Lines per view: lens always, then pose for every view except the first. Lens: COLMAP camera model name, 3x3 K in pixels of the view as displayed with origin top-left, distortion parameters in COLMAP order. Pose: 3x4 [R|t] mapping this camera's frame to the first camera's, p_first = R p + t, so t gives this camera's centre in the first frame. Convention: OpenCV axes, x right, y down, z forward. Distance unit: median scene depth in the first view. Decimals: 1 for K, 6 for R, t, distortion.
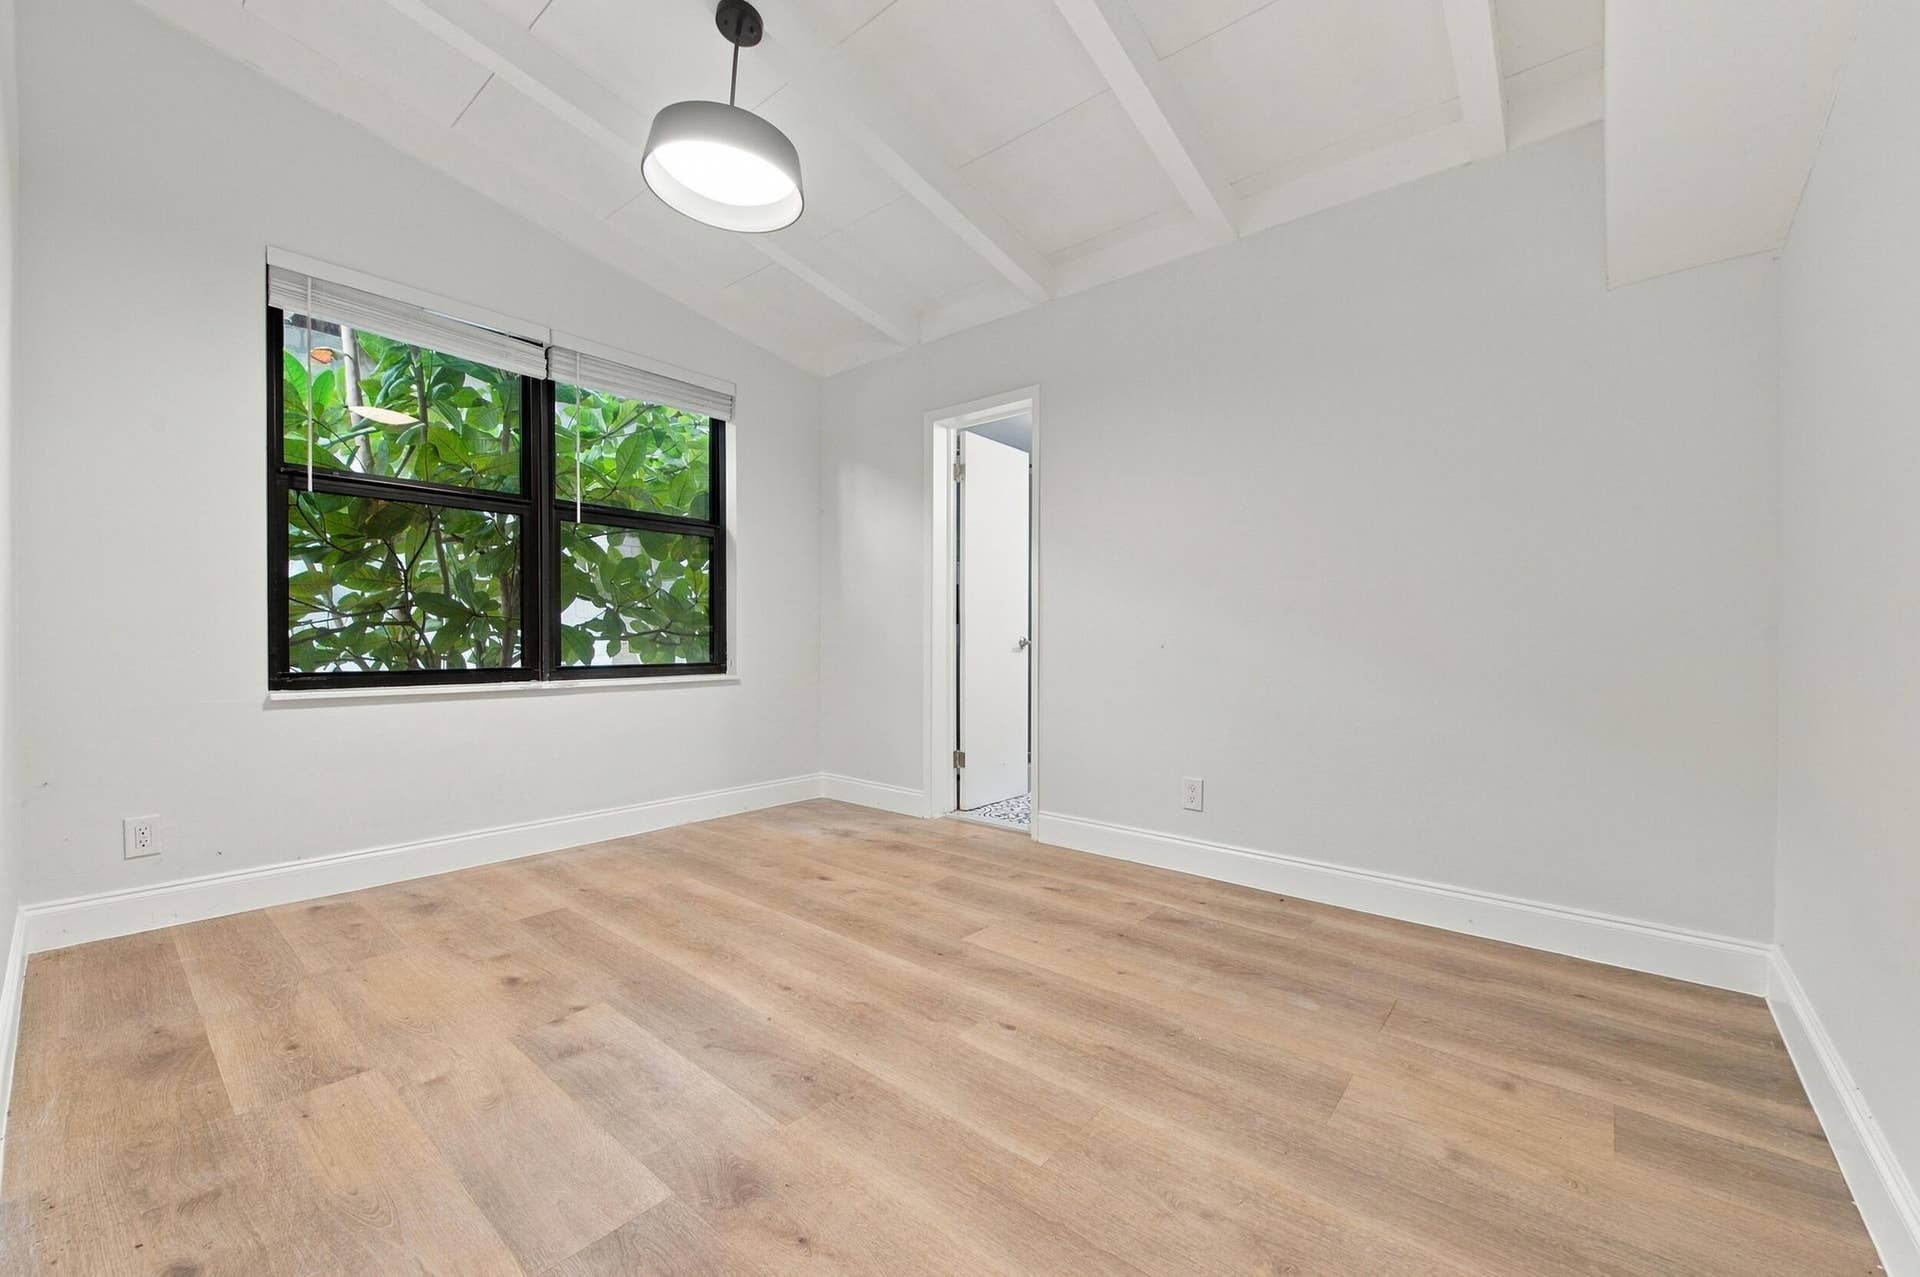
lens RADIAL K [[755.5, 0, 954.7], [0, 755.5, 630.5], [0, 0, 1]] dist [0.000603, 0.000008]
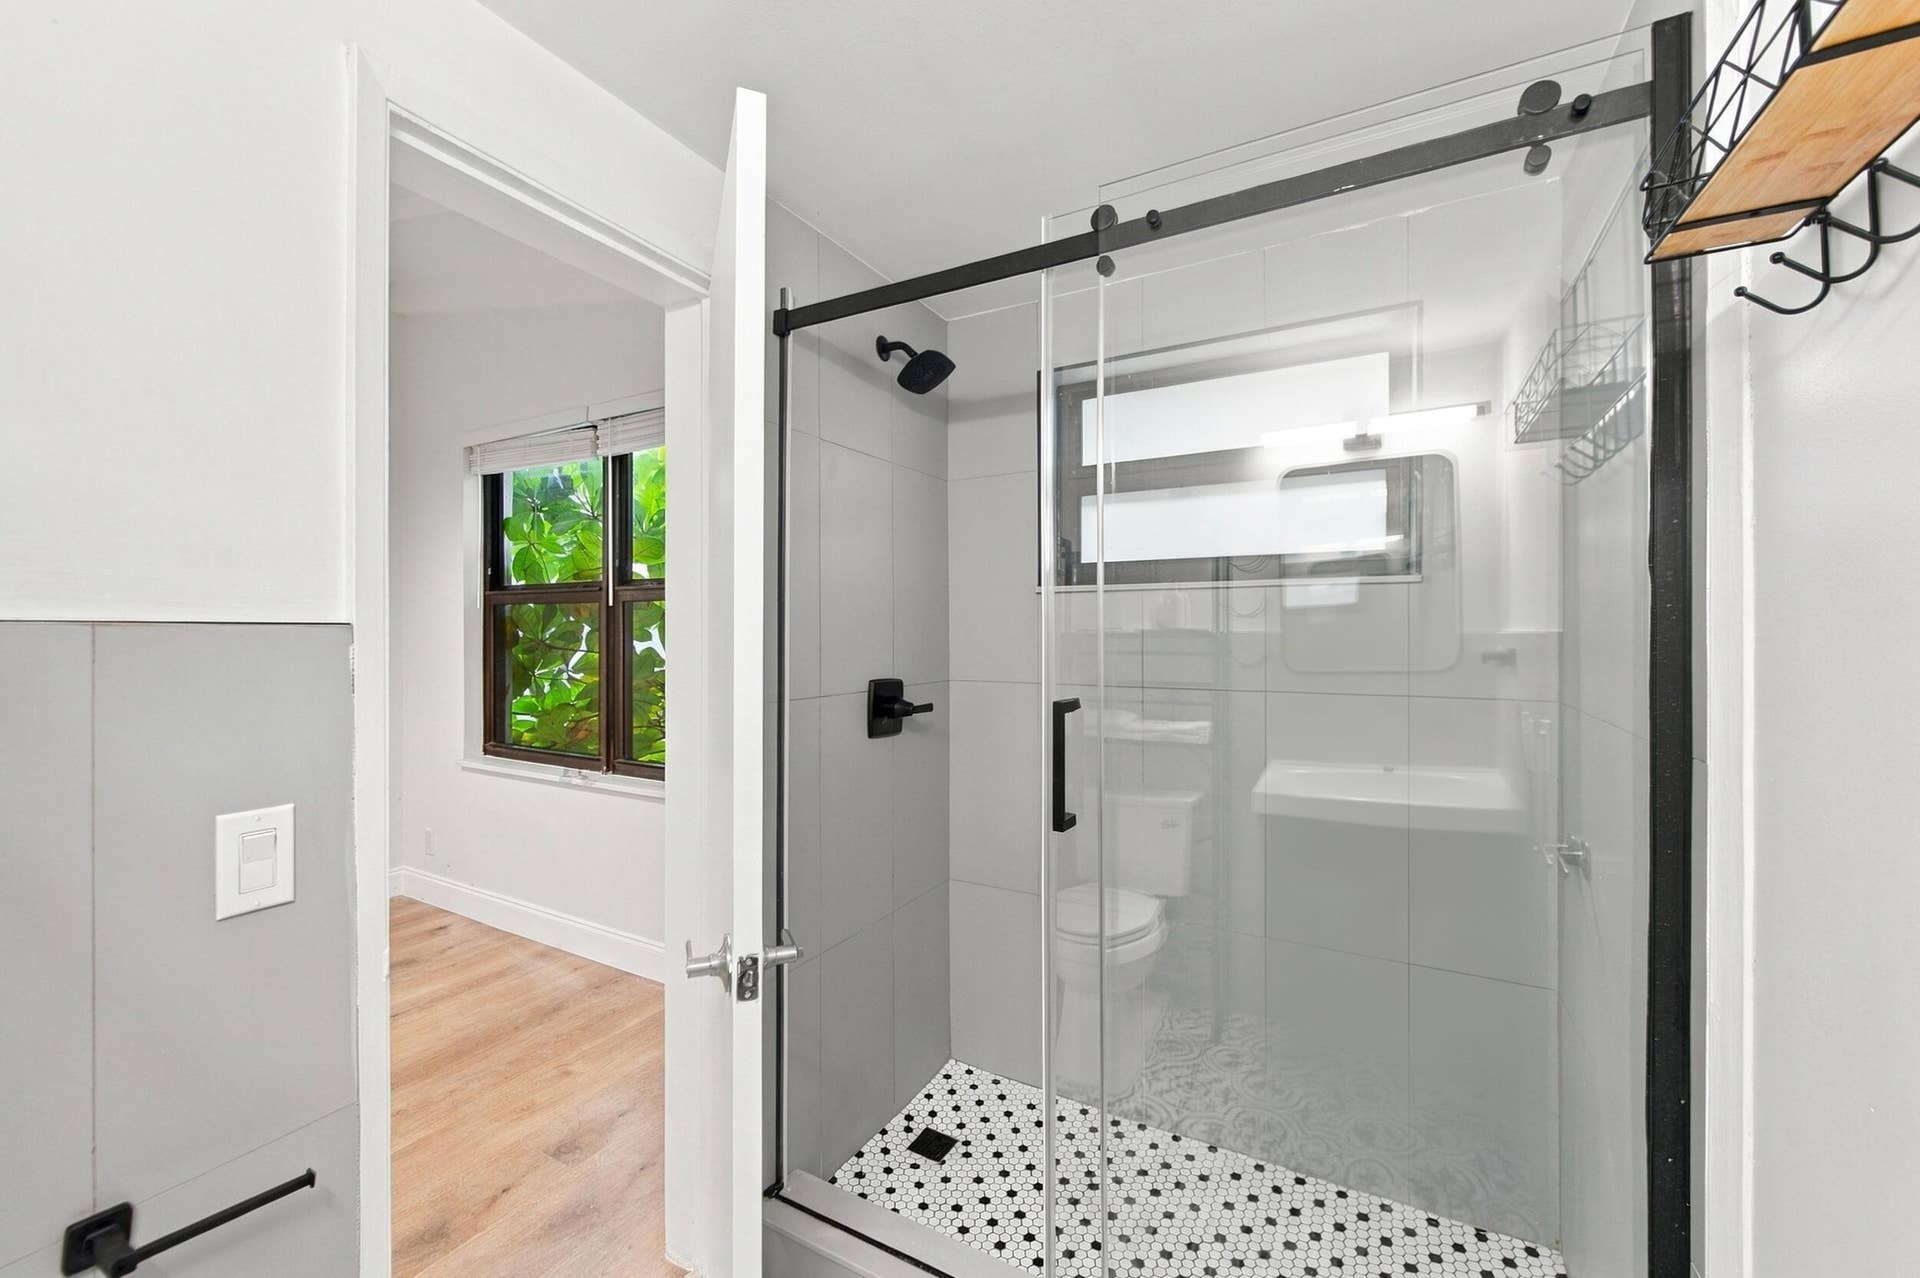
lens RADIAL K [[755.5, 0, 954.7], [0, 755.5, 631.0], [0, 0, 1]] dist [0.000603, 0.000008]
pose [[0.192430, 0.002578, -0.981307, 0.520184], [0.003822, 0.999987, 0.003377, -0.127739], [0.981303, -0.004400, 0.192417, 1.340952]]
